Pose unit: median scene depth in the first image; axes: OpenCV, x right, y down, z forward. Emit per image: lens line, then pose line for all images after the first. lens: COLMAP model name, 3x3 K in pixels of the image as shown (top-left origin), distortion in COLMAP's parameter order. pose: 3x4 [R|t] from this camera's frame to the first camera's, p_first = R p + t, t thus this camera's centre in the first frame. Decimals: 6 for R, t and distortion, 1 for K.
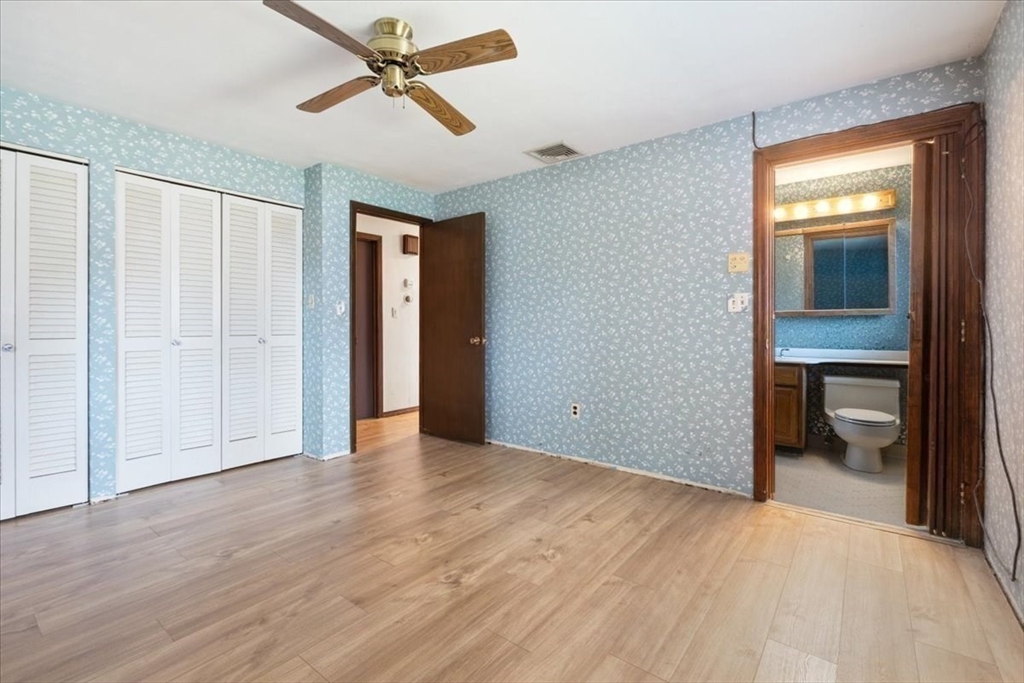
lens RADIAL K [[466.1, 0, 513.3], [0, 466.1, 328.6], [0, 0, 1]] dist [0.001072, -0.000005]
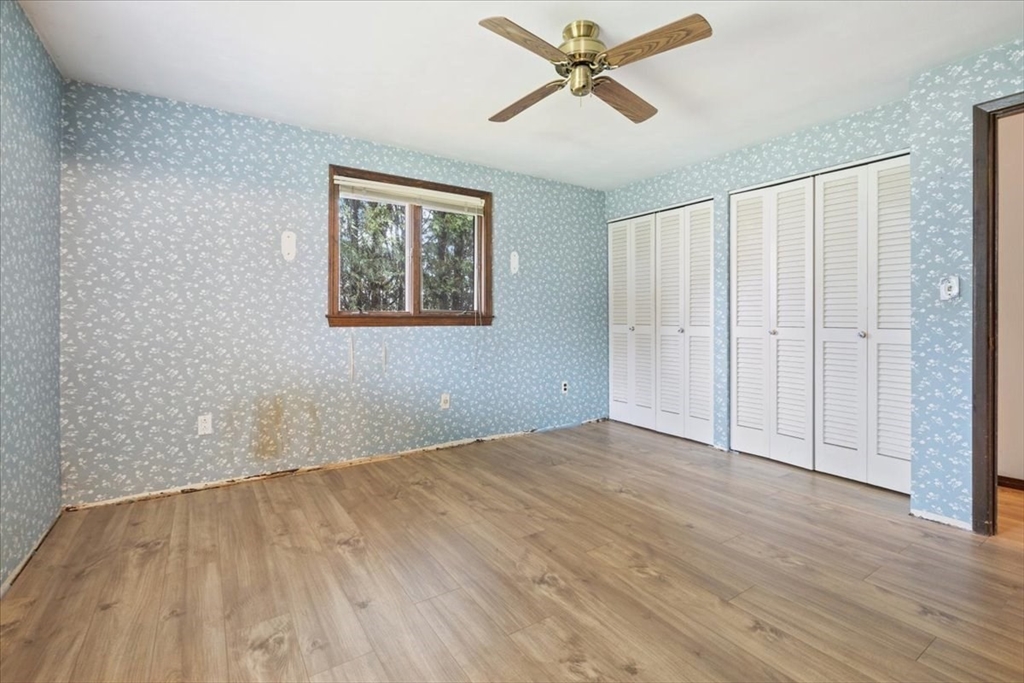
lens RADIAL K [[466.9, 0, 504.8], [0, 466.9, 320.1], [0, 0, 1]] dist [-0.000421, -0.000900]
pose [[-0.341438, 0.007117, -0.939878, 0.697660], [-0.003177, 0.999957, 0.008726, -0.008474], [0.939899, 0.005965, -0.341400, 1.075719]]
